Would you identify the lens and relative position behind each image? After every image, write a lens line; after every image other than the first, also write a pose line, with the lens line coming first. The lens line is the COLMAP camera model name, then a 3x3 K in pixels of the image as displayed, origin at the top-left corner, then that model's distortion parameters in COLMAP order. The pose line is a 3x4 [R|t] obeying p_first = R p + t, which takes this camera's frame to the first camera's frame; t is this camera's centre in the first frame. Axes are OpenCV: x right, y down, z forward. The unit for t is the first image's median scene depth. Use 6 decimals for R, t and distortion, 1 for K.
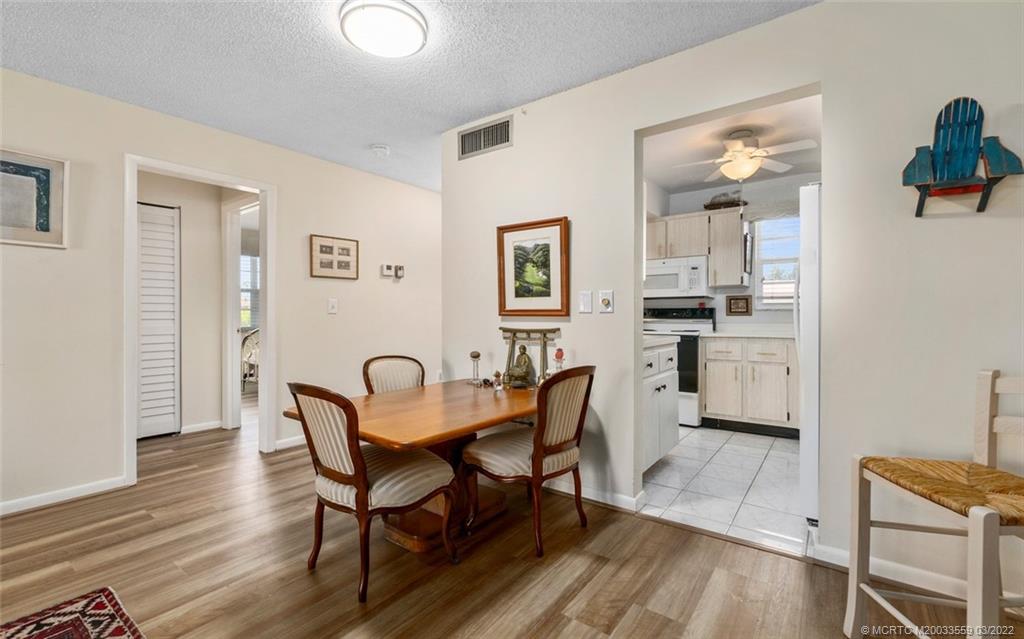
lens RADIAL K [[444.8, 0, 509.1], [0, 444.8, 316.4], [0, 0, 1]] dist [-0.003017, 0.000176]
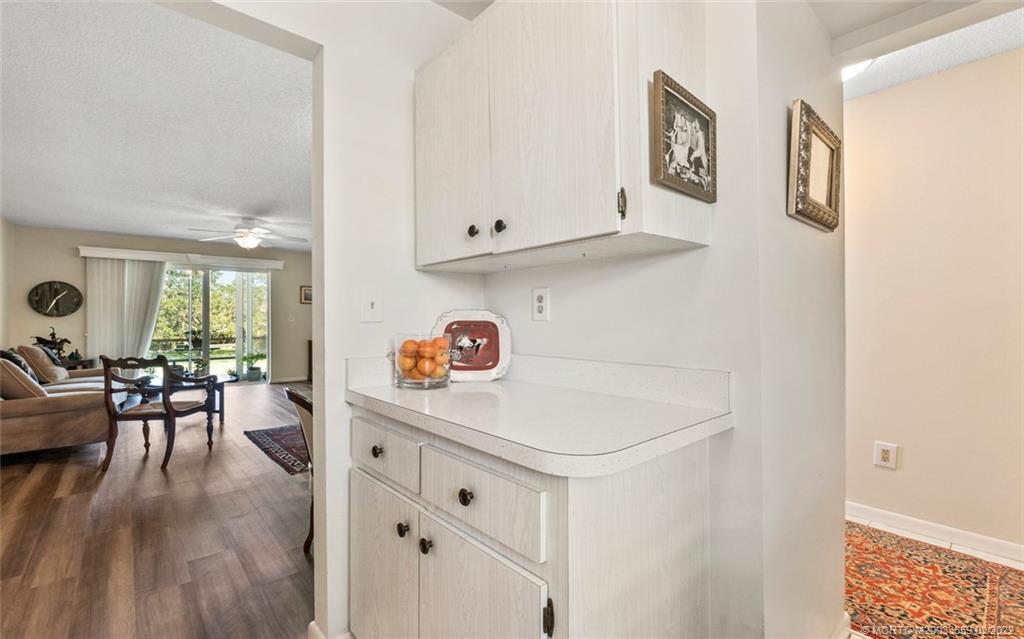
lens RADIAL K [[441.7, 0, 511.2], [0, 441.7, 322.0], [0, 0, 1]] dist [-0.000793, -0.000258]
pose [[-0.204141, 0.009752, -0.978893, 0.474296], [0.000445, 0.999951, 0.009869, -0.021398], [0.978941, 0.001579, -0.204135, 0.786067]]
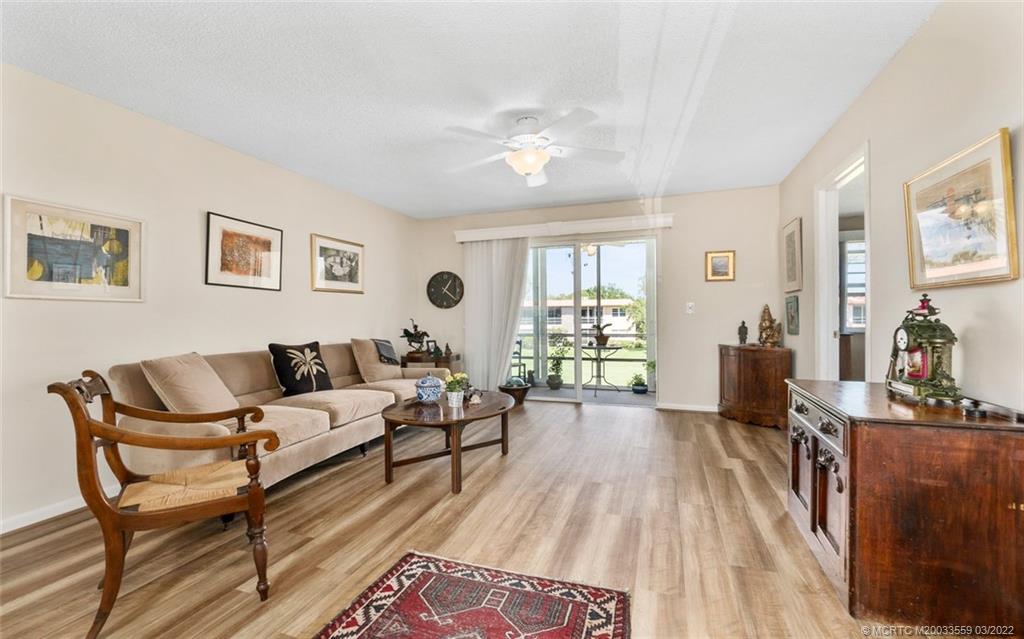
lens RADIAL K [[441.7, 0, 511.2], [0, 441.7, 322.0], [0, 0, 1]] dist [-0.000793, -0.000258]
pose [[-0.951792, 0.014141, -0.306419, -0.377319], [0.009552, 0.999819, 0.016471, -0.002870], [0.306596, 0.012750, -0.951754, 0.431395]]
